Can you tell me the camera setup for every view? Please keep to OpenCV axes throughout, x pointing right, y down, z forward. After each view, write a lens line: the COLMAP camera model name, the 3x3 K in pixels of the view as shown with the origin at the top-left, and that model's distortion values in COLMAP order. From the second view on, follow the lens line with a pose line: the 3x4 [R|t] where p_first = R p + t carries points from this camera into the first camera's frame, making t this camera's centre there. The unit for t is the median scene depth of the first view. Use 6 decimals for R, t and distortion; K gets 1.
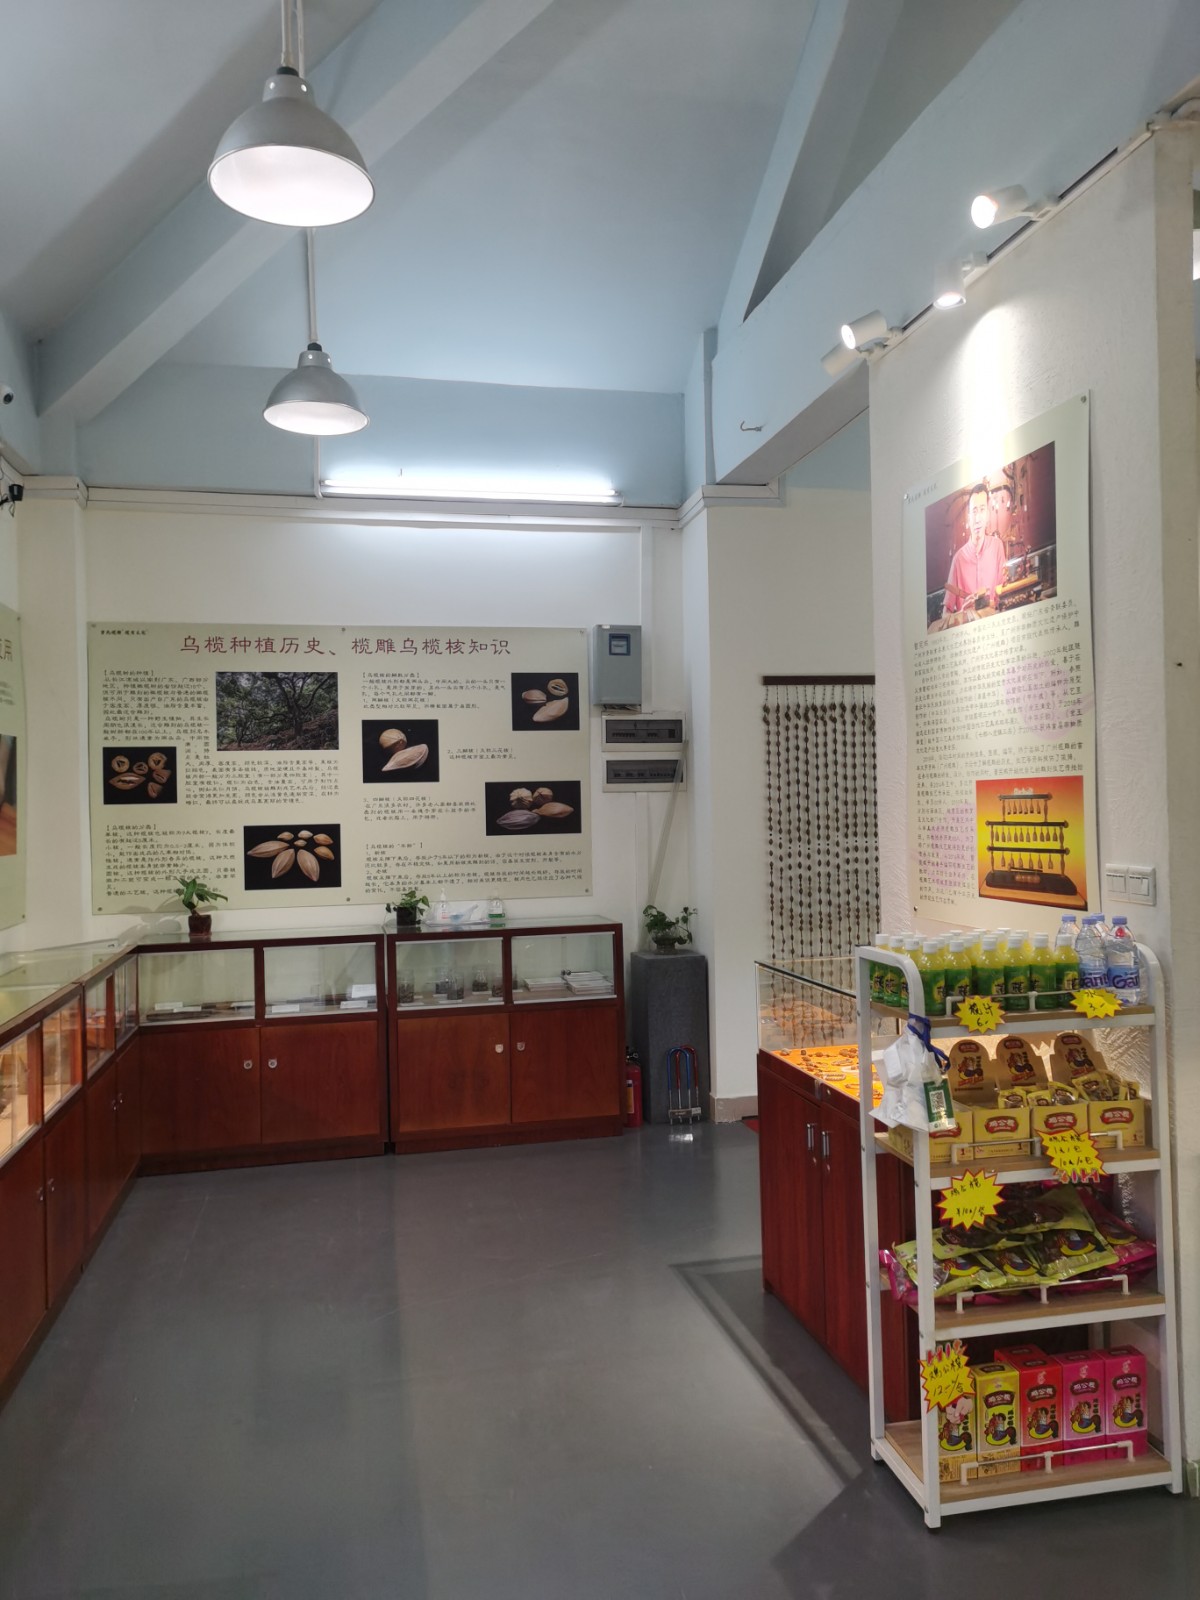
lens RADIAL K [[1236.8, 0, 592.3], [0, 1236.8, 794.4], [0, 0, 1]] dist [0.047375, -0.032908]
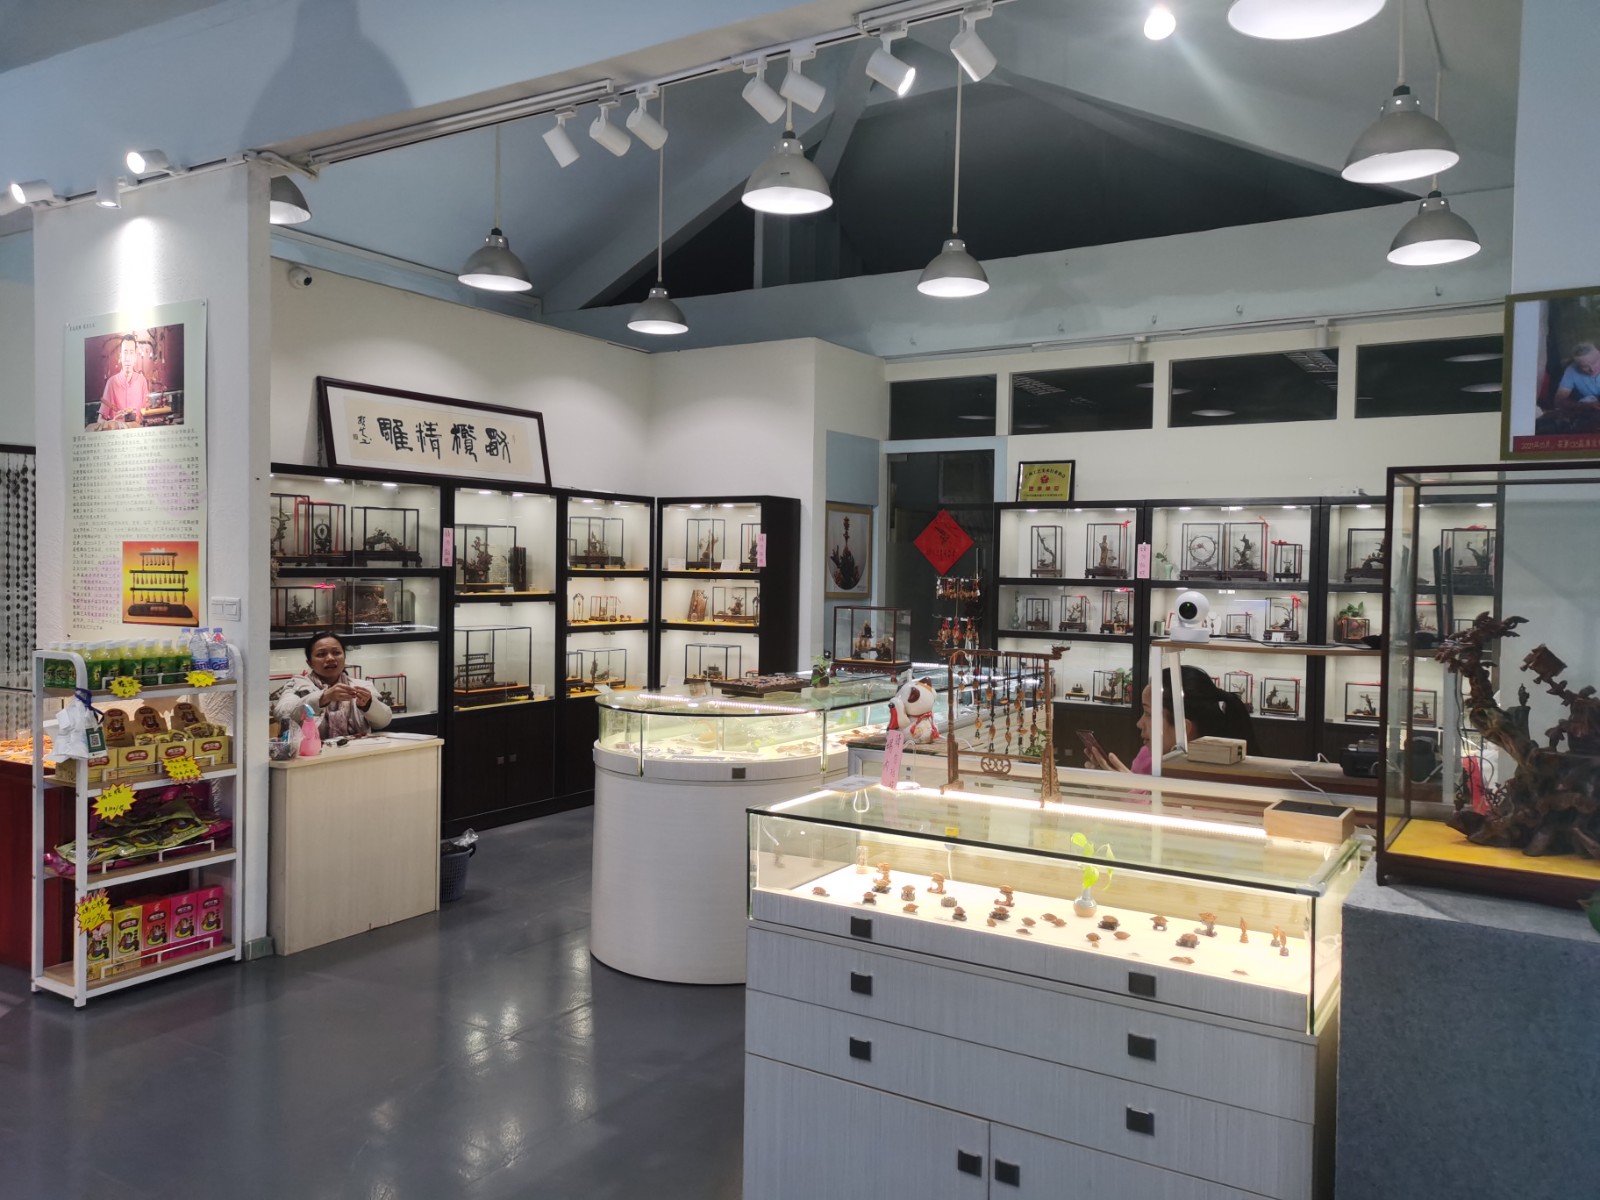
lens RADIAL K [[1236.8, 0, 796.1], [0, 1236.8, 593.5], [0, 0, 1]] dist [0.047375, -0.032908]
pose [[0.691029, 0.014584, 0.722680, -0.247881], [-0.033374, 0.999374, 0.011745, 0.007470], [-0.722056, -0.032235, 0.691083, -0.708328]]
